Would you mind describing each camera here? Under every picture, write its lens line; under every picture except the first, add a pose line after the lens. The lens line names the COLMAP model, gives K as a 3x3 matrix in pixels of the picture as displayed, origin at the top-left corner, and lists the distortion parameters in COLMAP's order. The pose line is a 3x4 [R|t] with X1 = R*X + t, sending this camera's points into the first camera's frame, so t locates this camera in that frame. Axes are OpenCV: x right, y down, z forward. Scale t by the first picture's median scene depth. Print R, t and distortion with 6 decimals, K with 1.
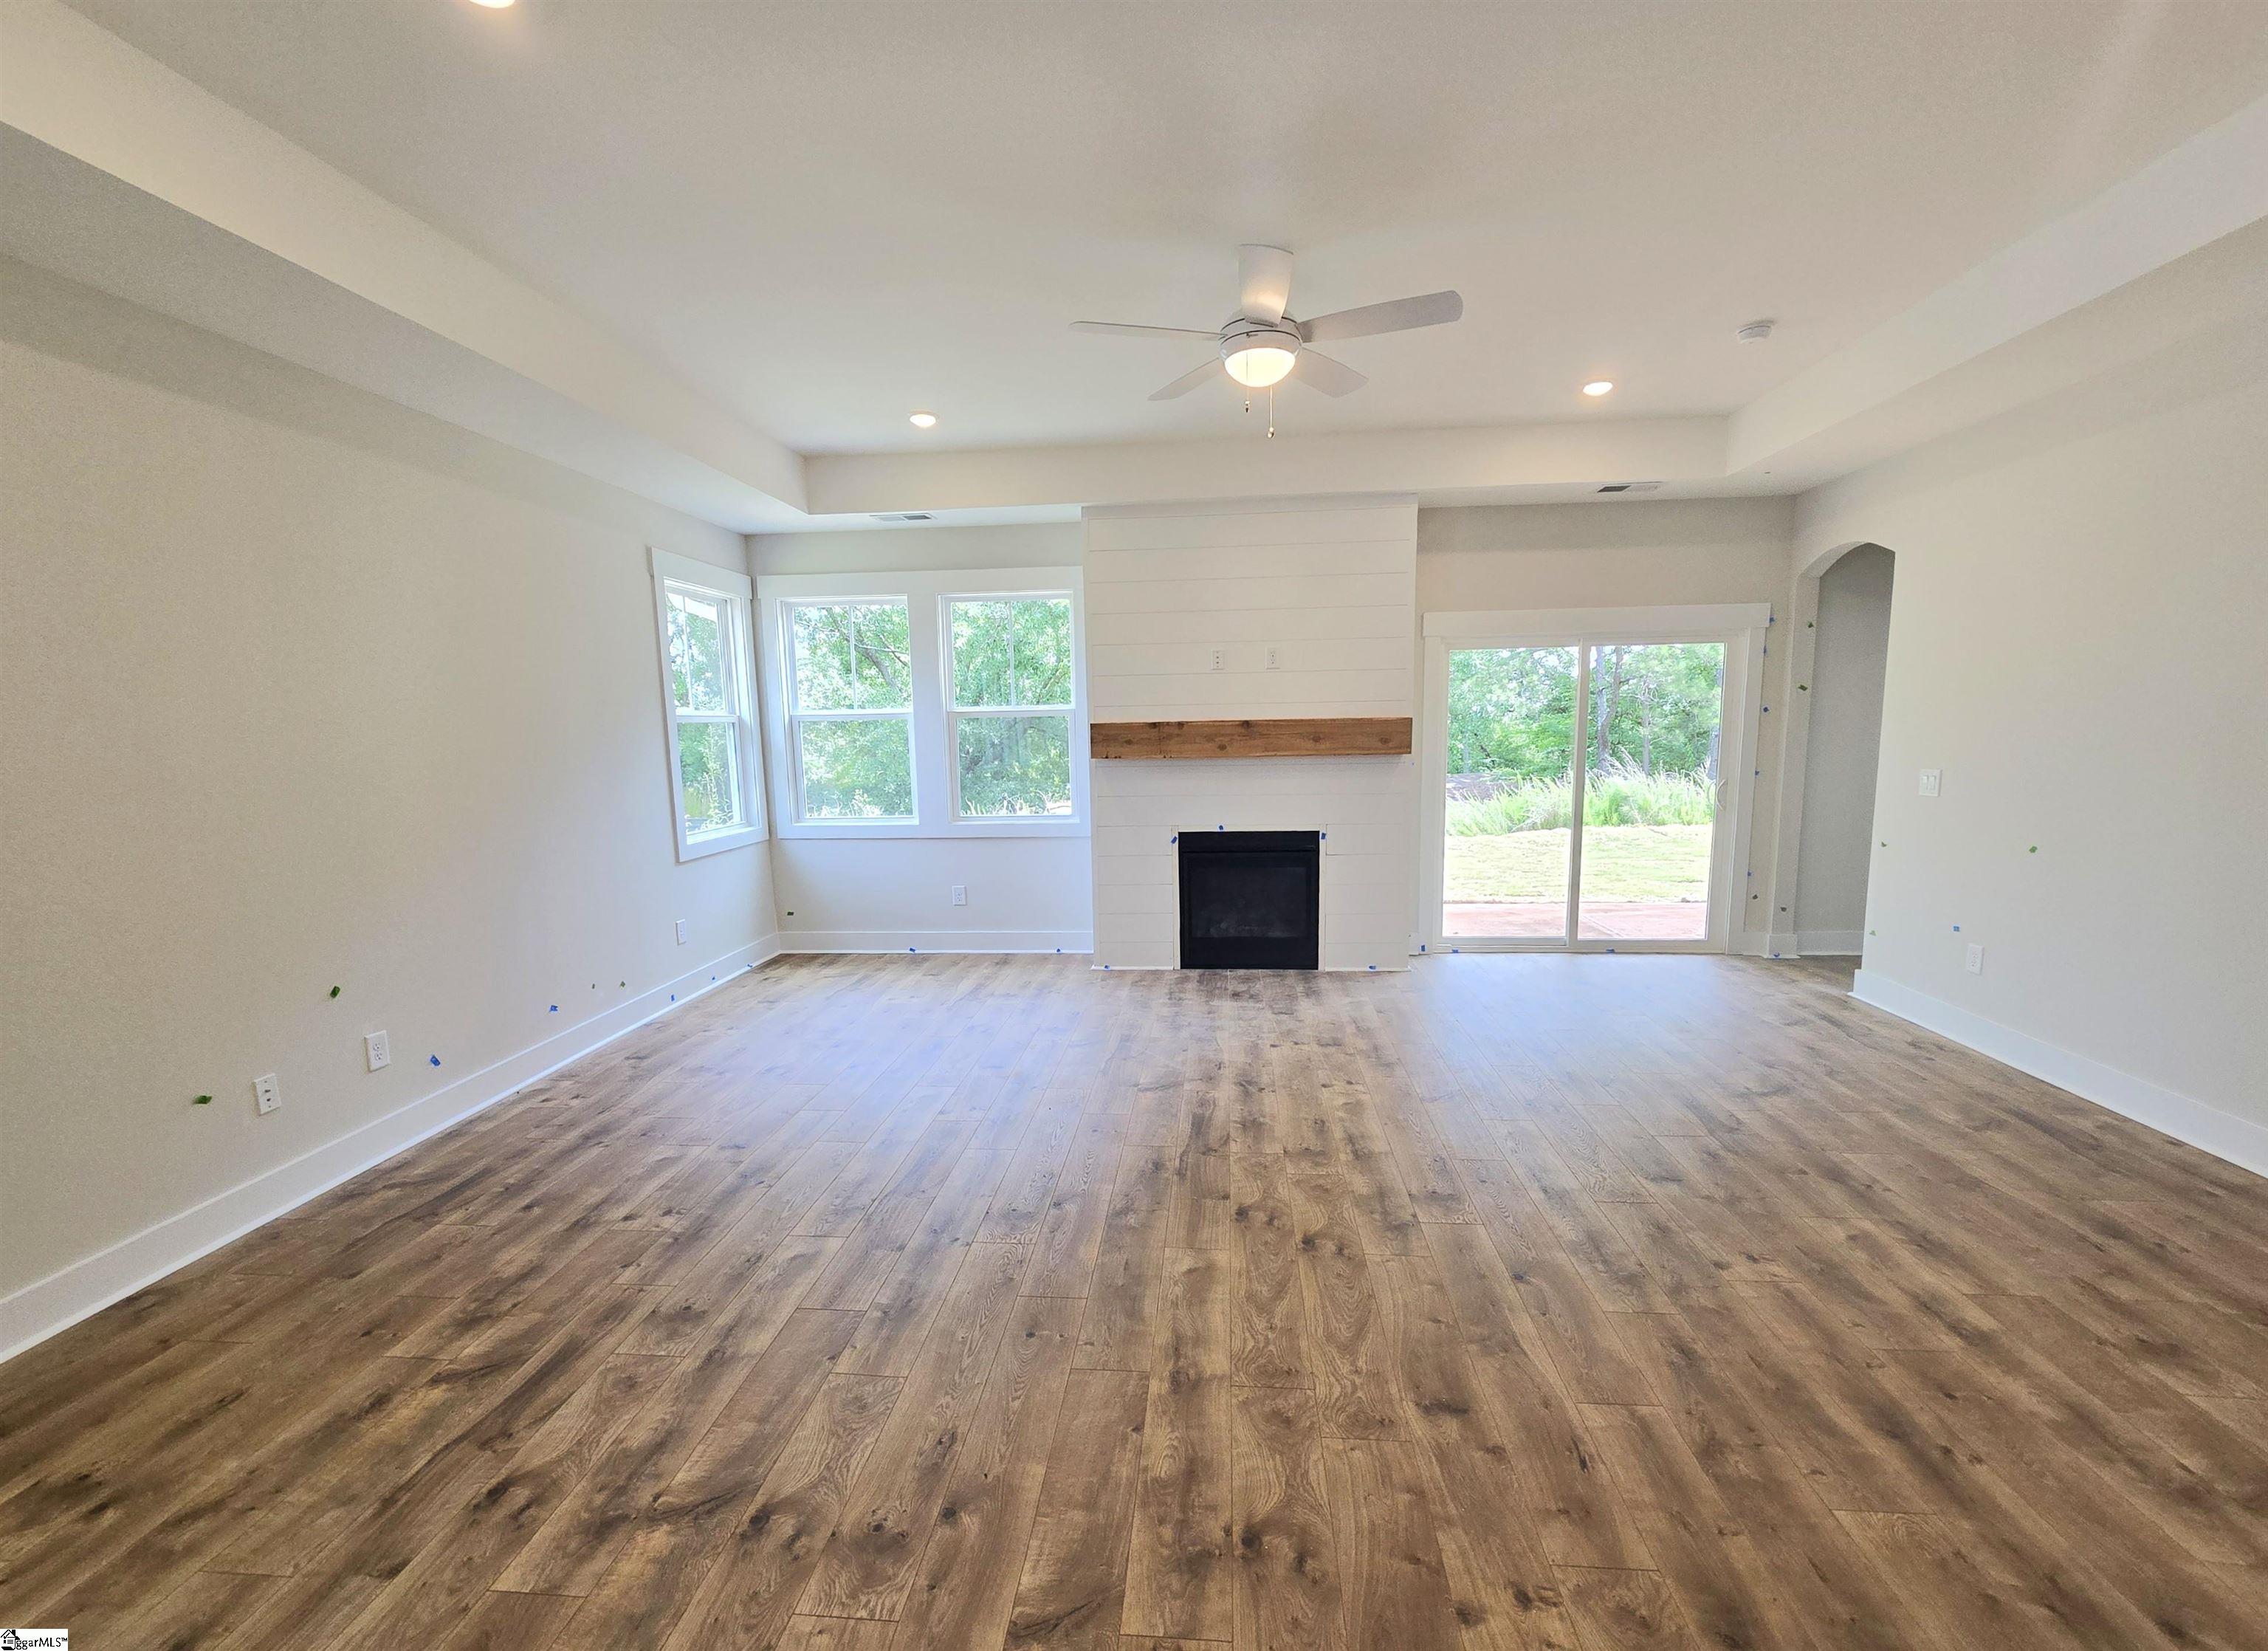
lens RADIAL K [[985.9, 0, 1138.7], [0, 985.9, 838.0], [0, 0, 1]] dist [0.019689, -0.007992]
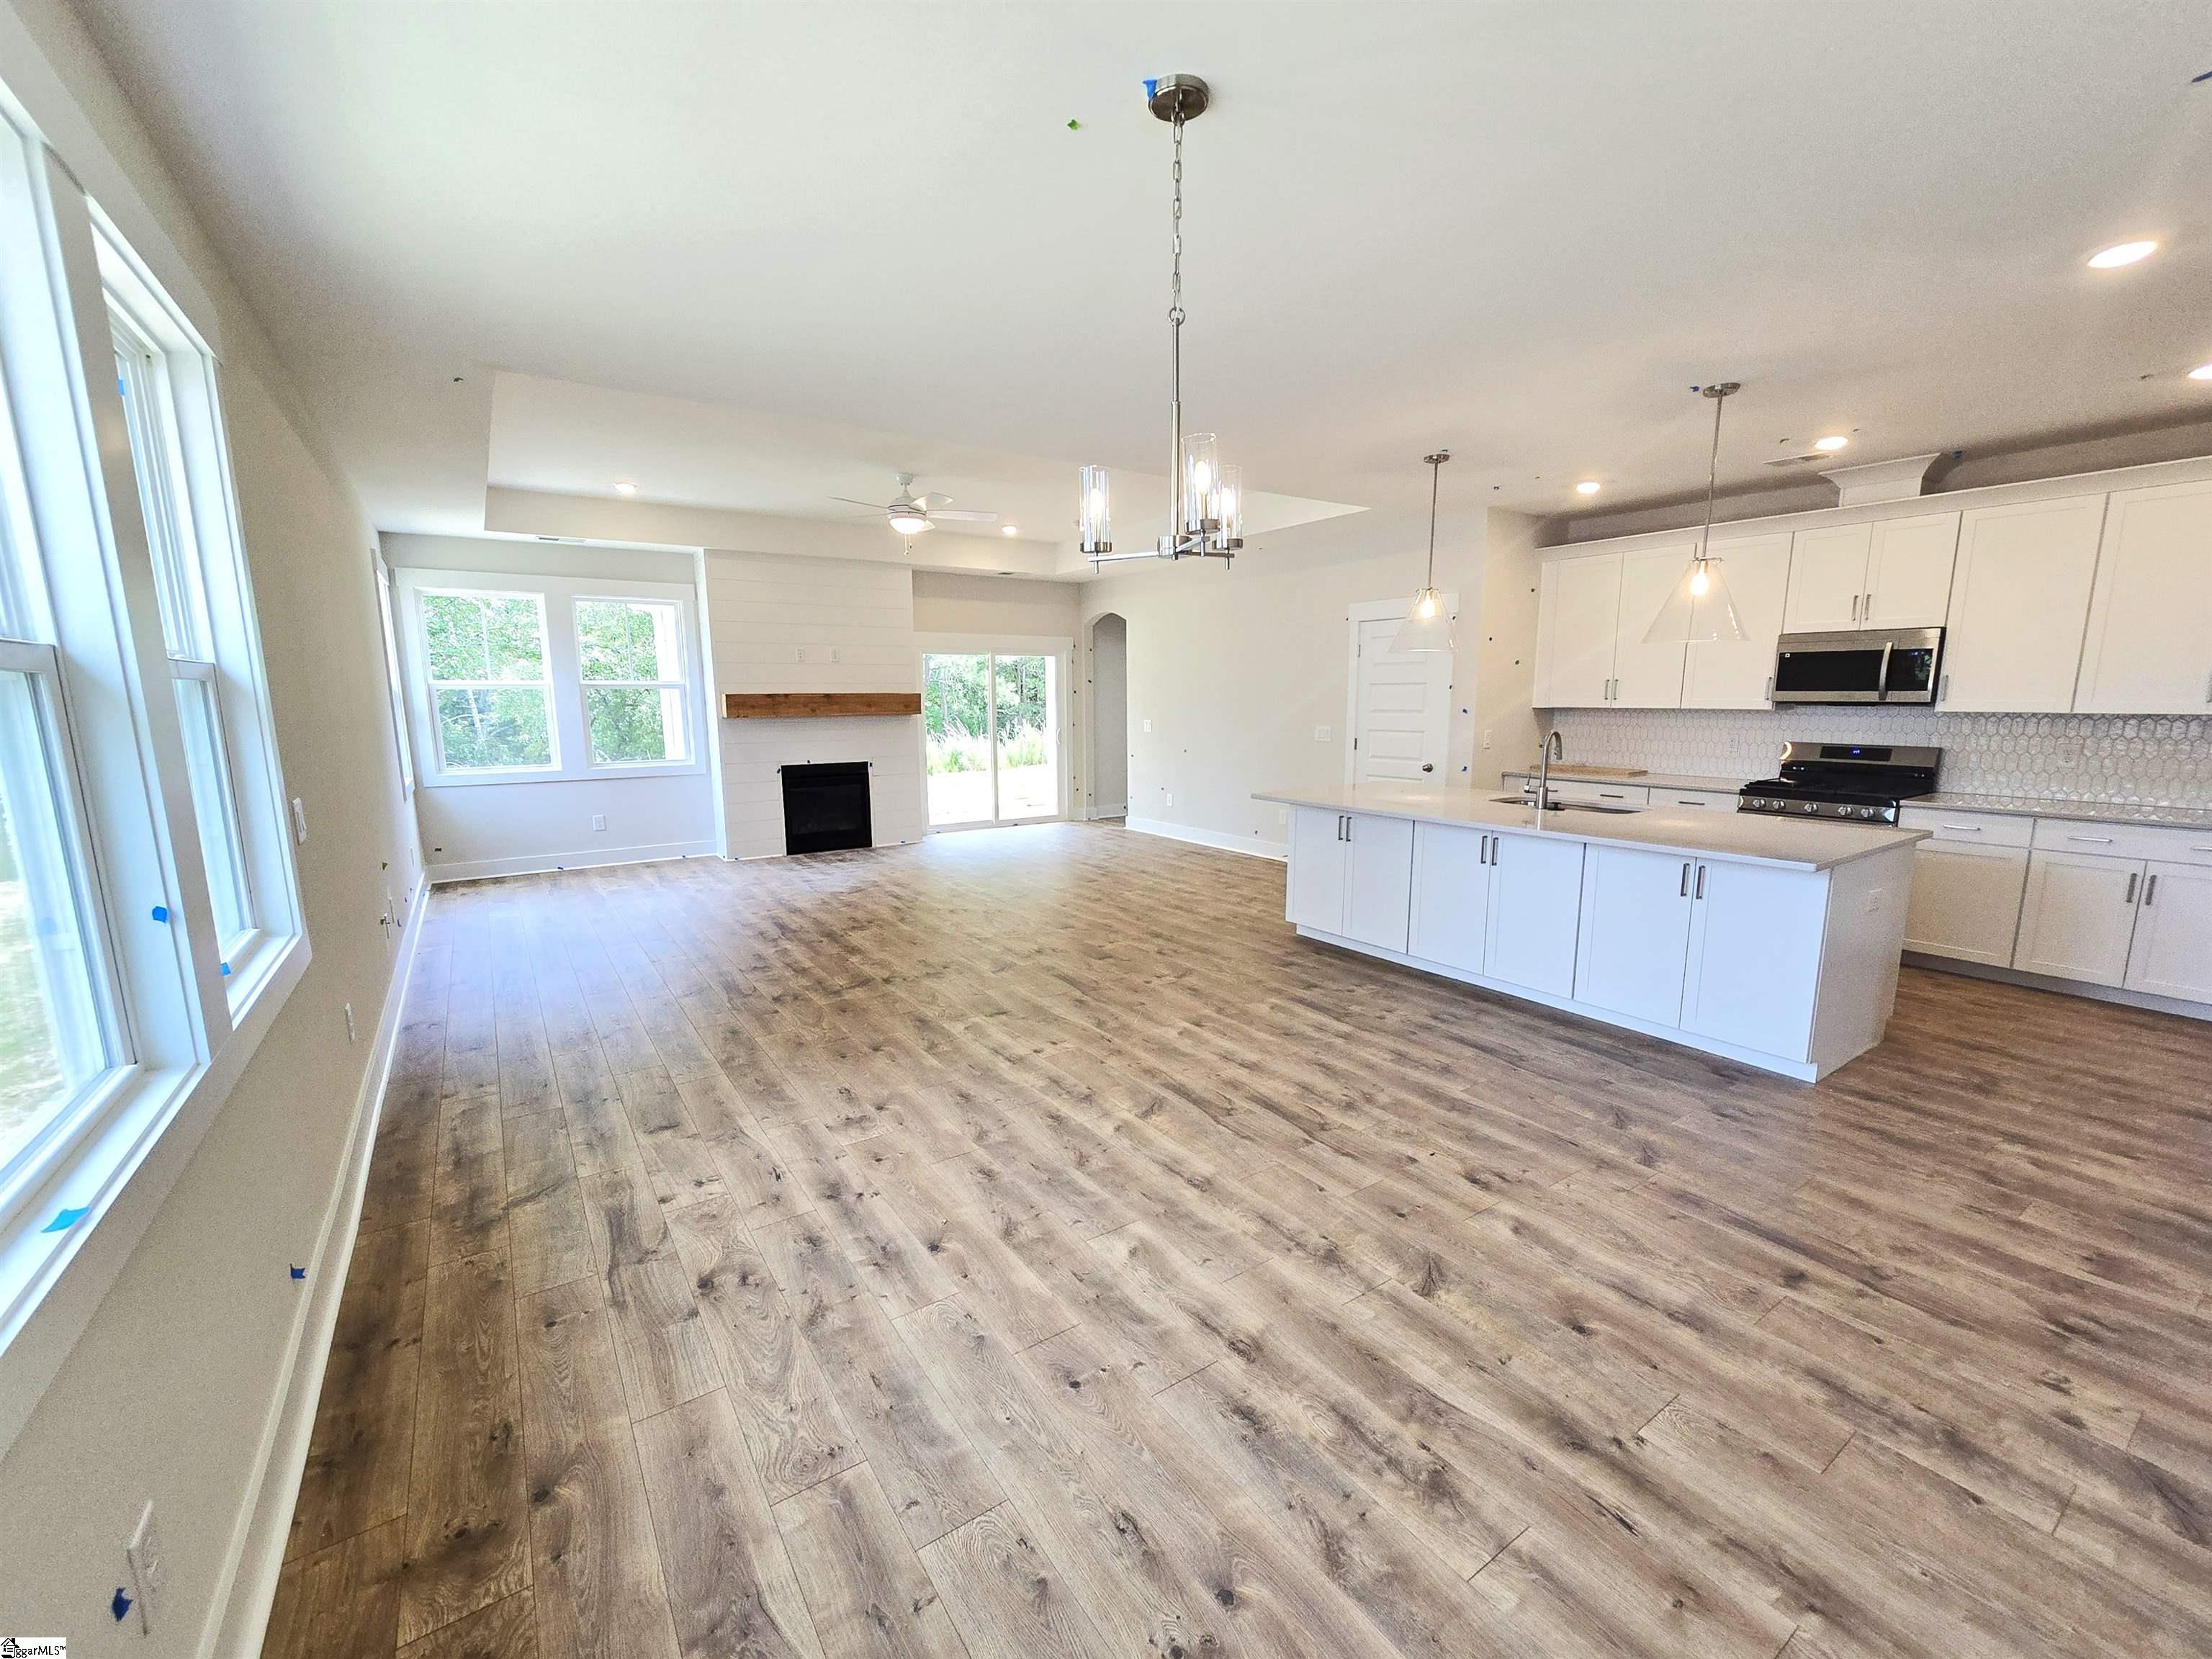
lens RADIAL K [[903.0, 0, 1112.2], [0, 903.0, 844.4], [0, 0, 1]] dist [-0.001644, -0.000145]
pose [[0.773125, -0.088759, 0.628012, -0.484739], [0.062687, 0.996005, 0.063597, 0.062817], [-0.631148, -0.009800, 0.775601, -0.451991]]
